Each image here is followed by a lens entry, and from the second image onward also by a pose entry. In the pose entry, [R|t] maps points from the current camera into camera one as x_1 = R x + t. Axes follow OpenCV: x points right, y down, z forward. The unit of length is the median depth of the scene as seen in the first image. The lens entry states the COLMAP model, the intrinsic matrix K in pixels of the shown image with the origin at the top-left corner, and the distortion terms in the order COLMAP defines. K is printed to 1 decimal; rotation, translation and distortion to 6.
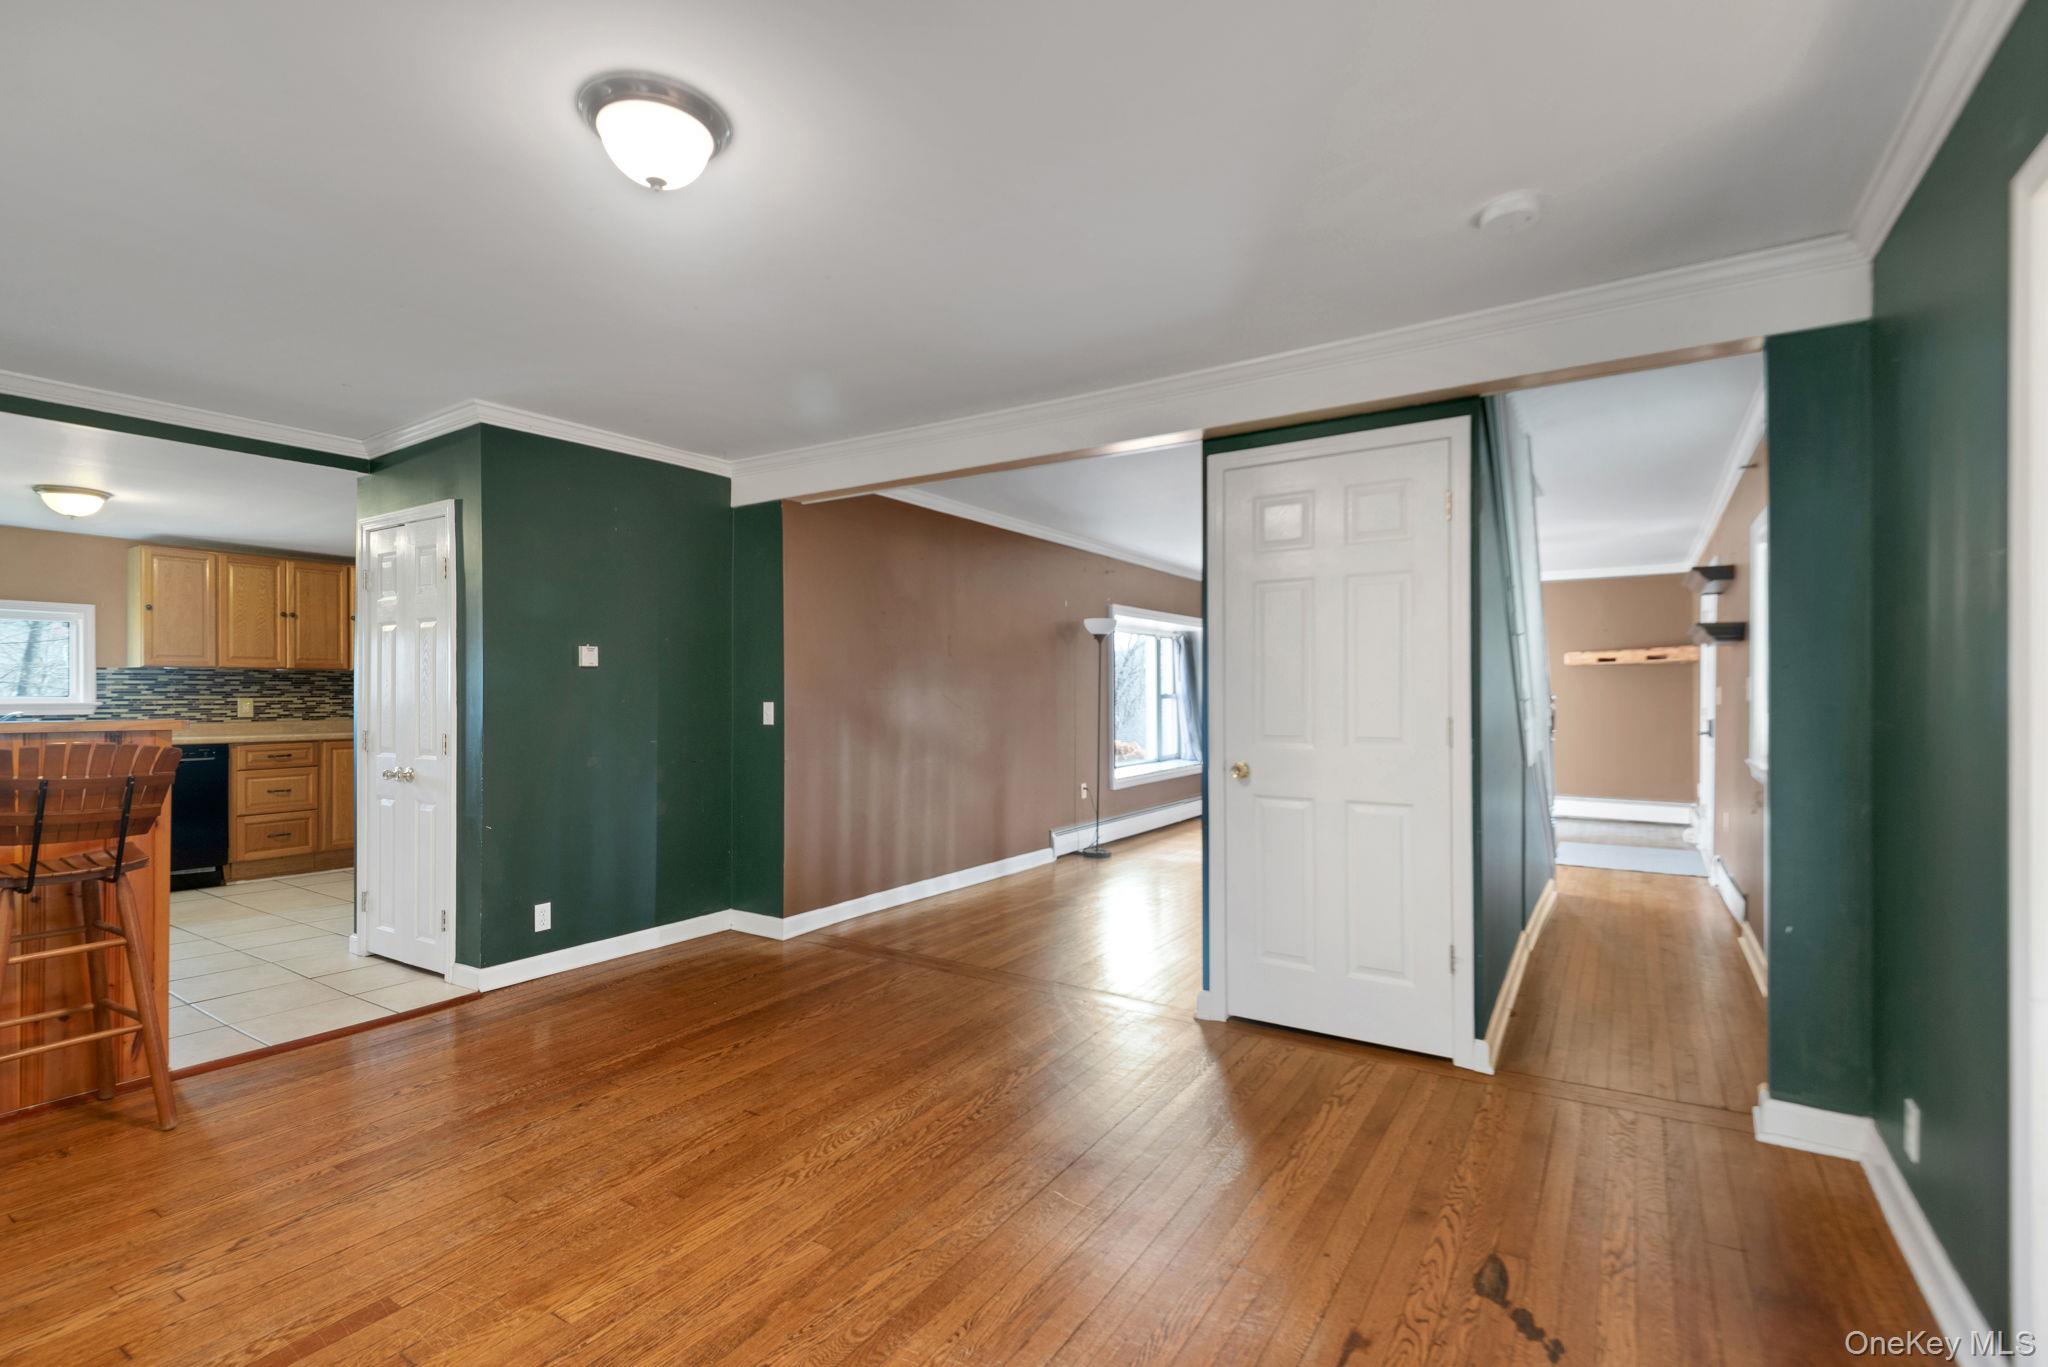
lens RADIAL K [[970.5, 0, 1012.8], [0, 970.5, 688.6], [0, 0, 1]] dist [0.013079, -0.000789]
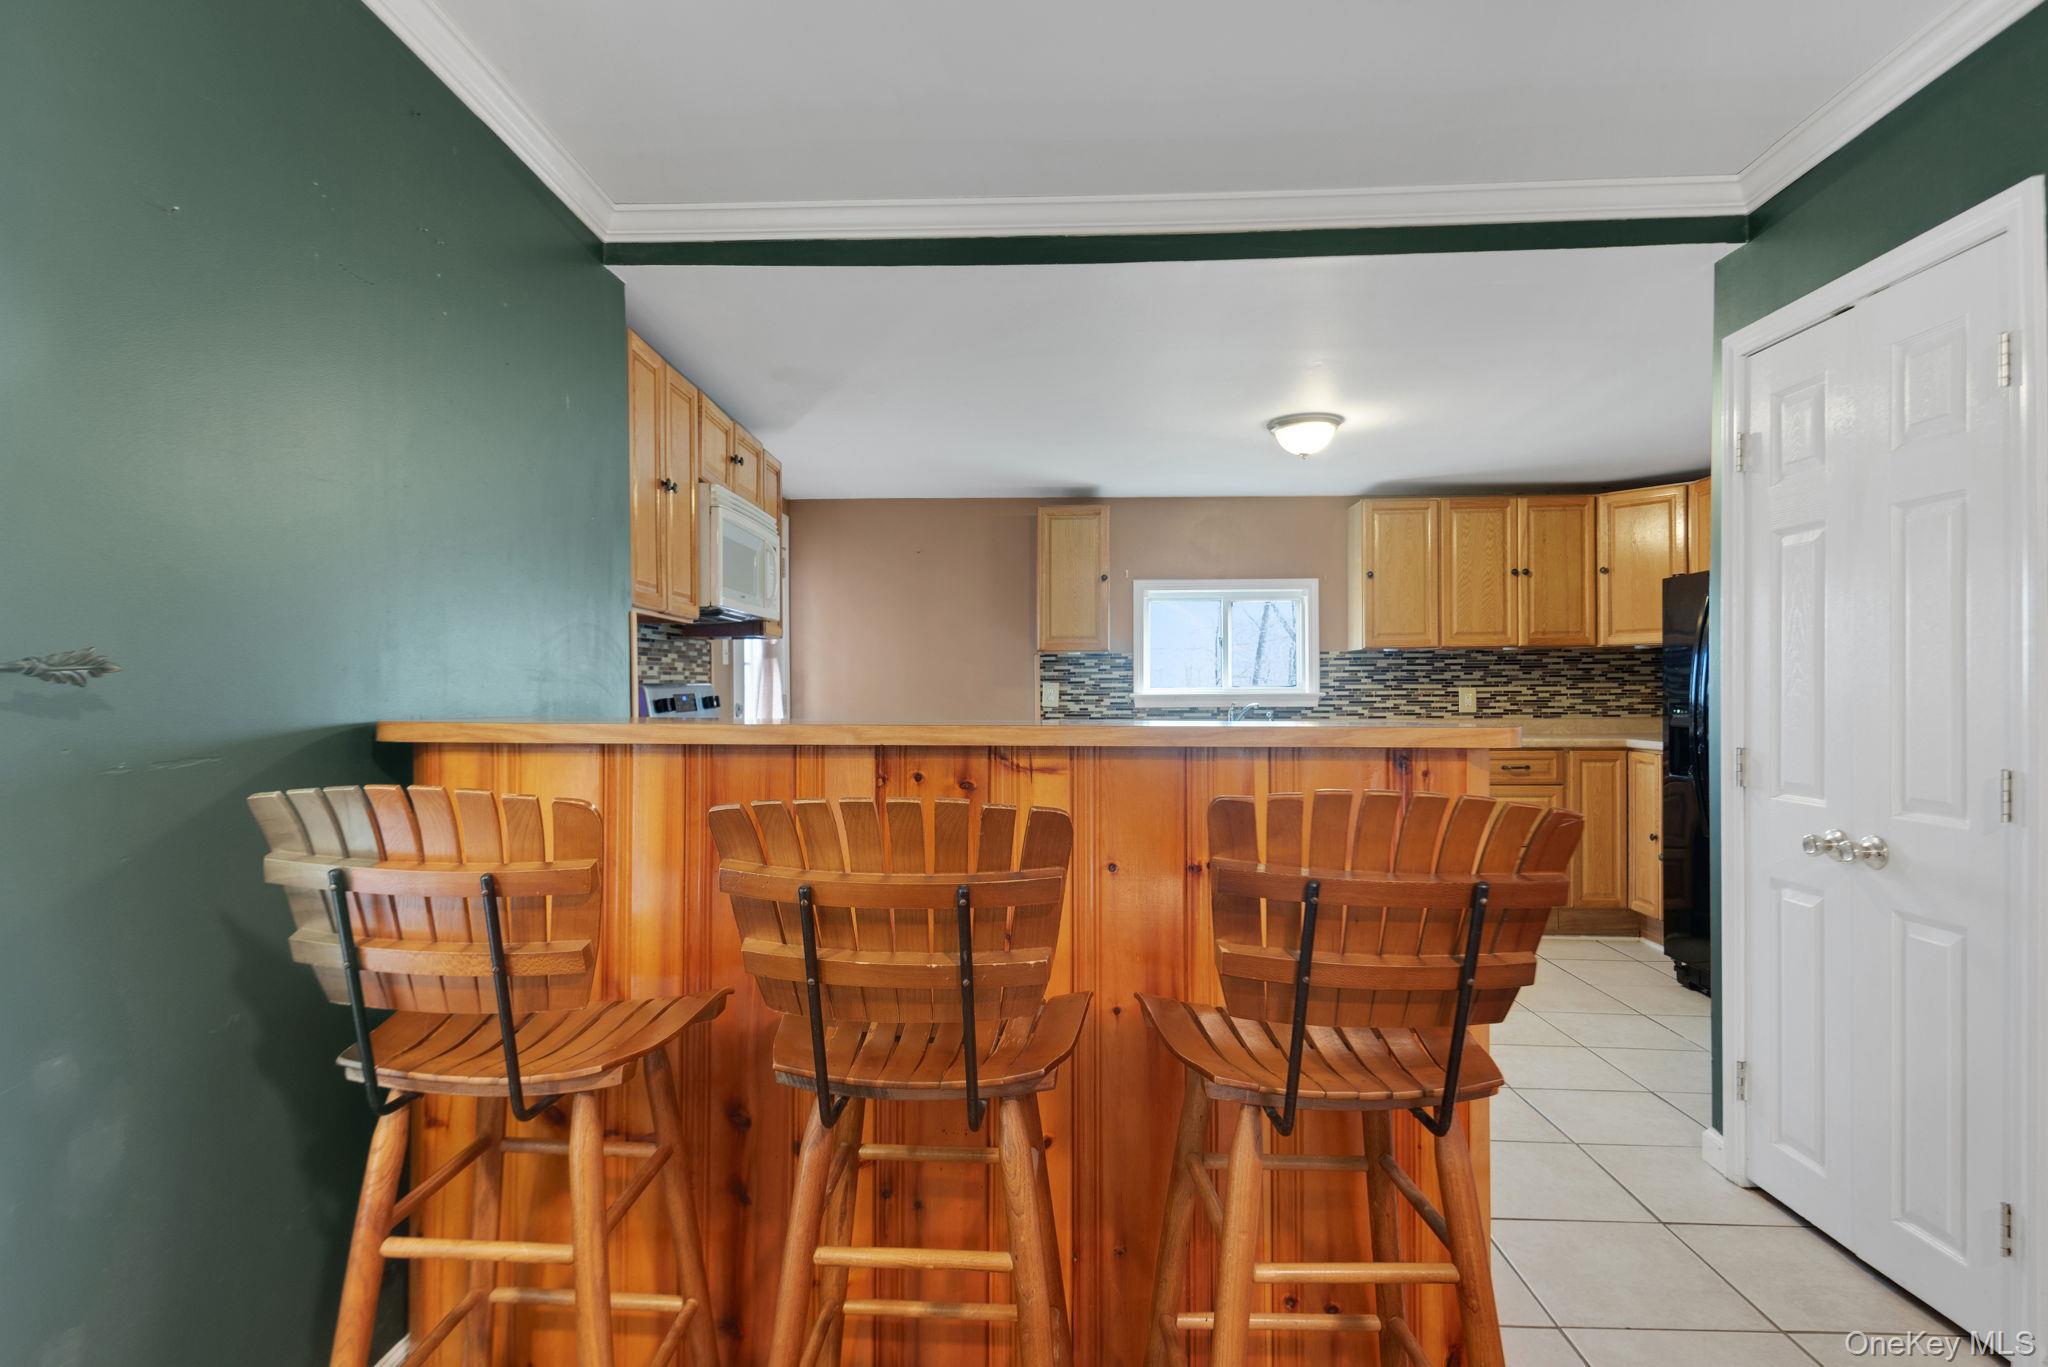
lens RADIAL K [[1095.2, 0, 963.3], [0, 1095.2, 699.9], [0, 0, 1]] dist [0.002394, -0.000684]
pose [[0.498010, 0.006599, -0.867146, -0.264947], [0.009397, 0.999871, 0.013005, 0.005043], [0.867120, -0.014626, 0.497884, 0.259003]]
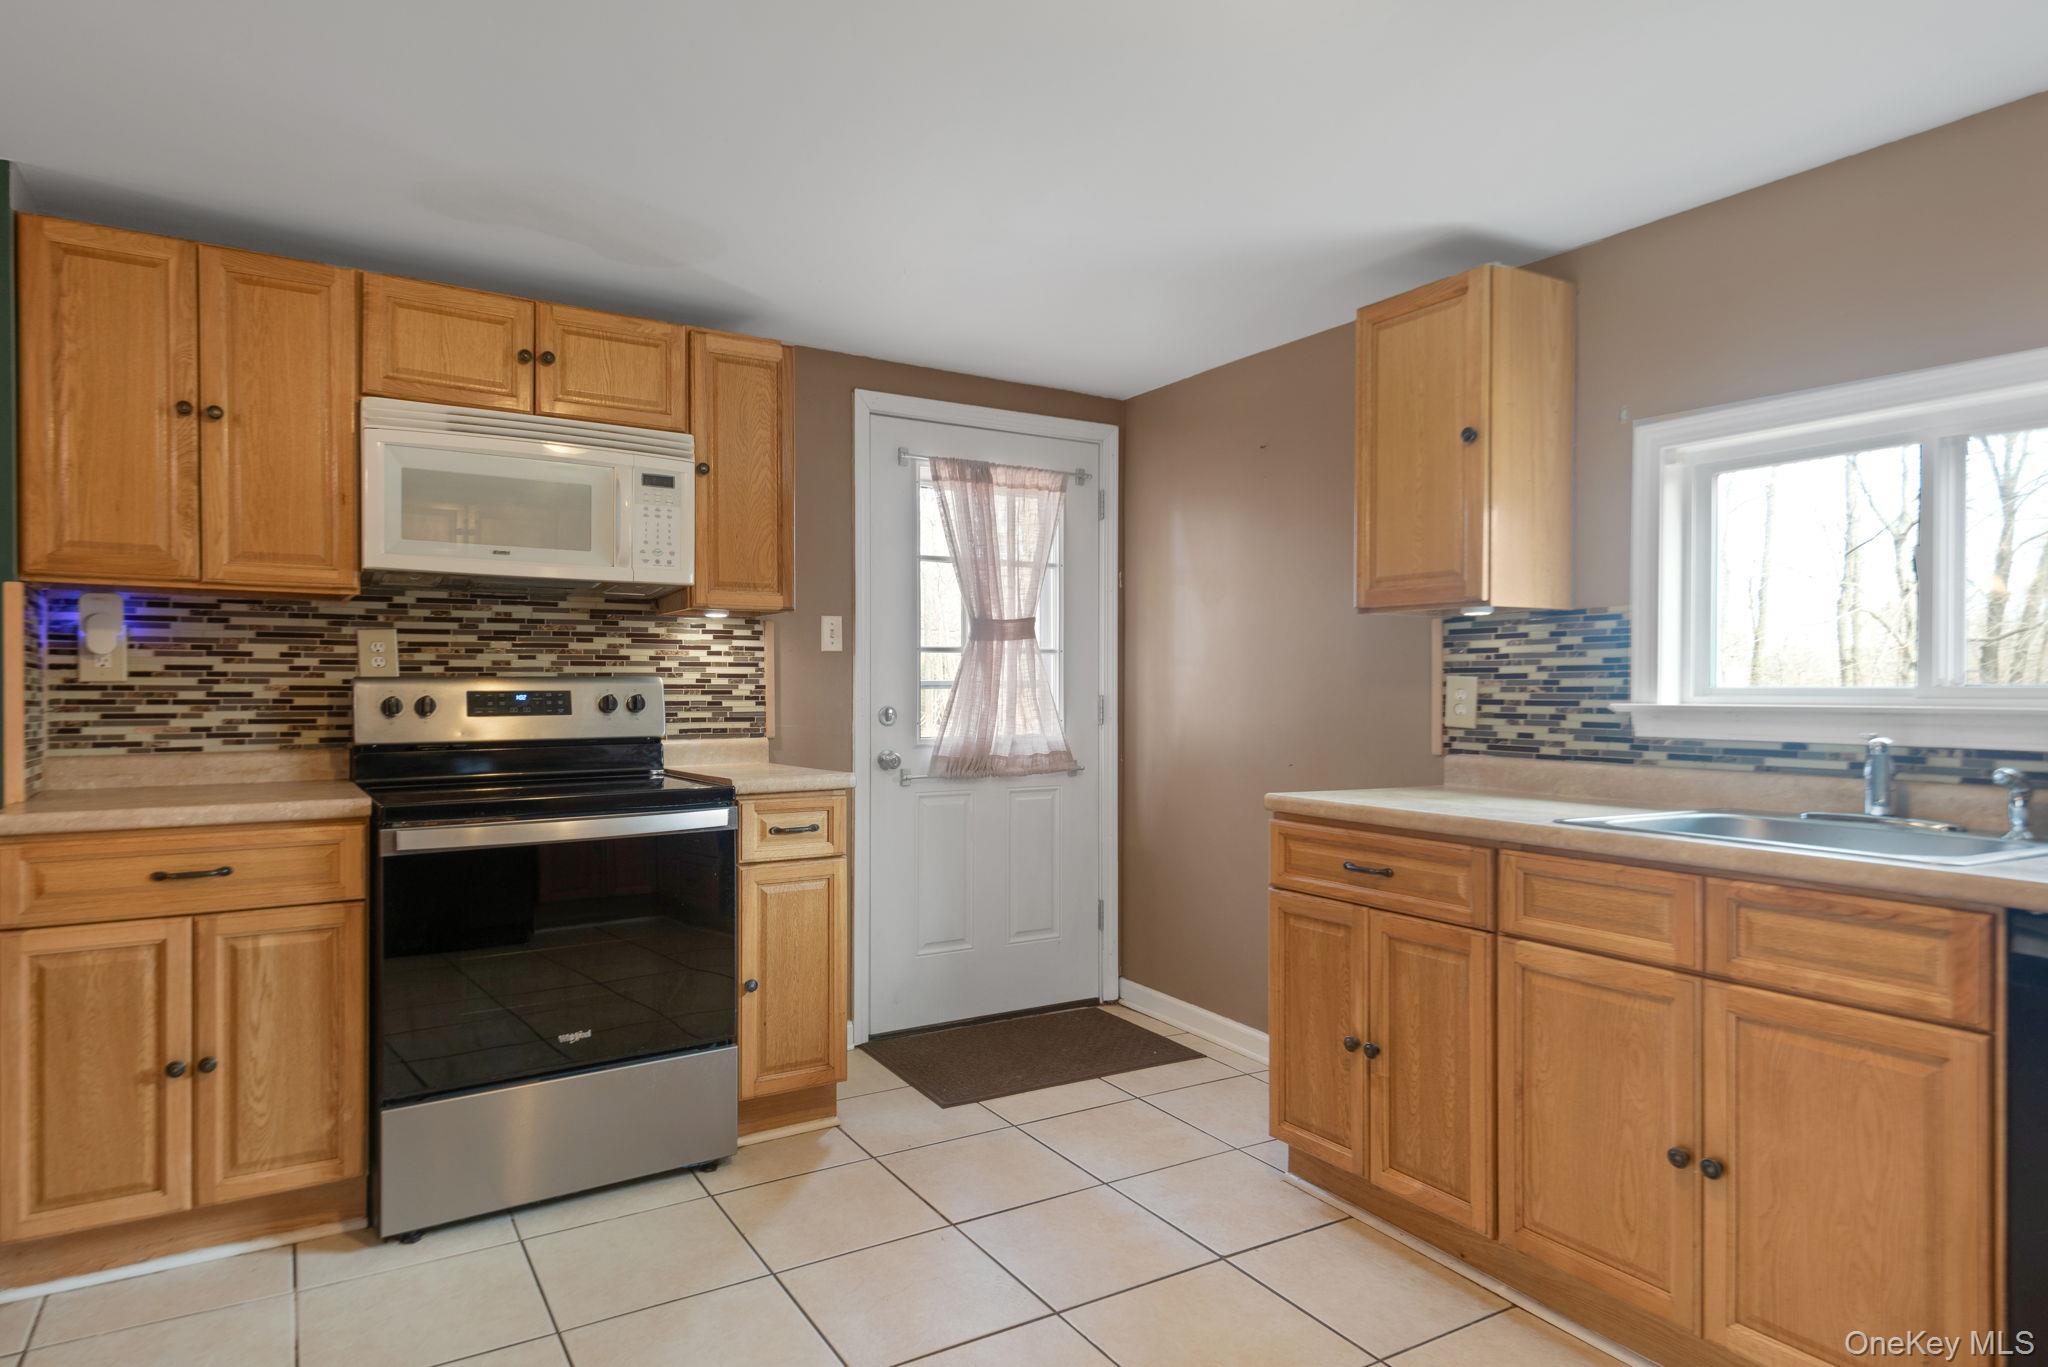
lens RADIAL K [[1165.1, 0, 1024.0], [0, 1165.1, 683.5], [0, 0, 1]] dist [0.003807, 0.000066]
pose [[-0.403835, -0.002981, -0.914827, -0.547873], [0.002048, 0.999989, -0.004163, 0.007755], [0.914830, -0.003555, -0.403824, 0.842446]]
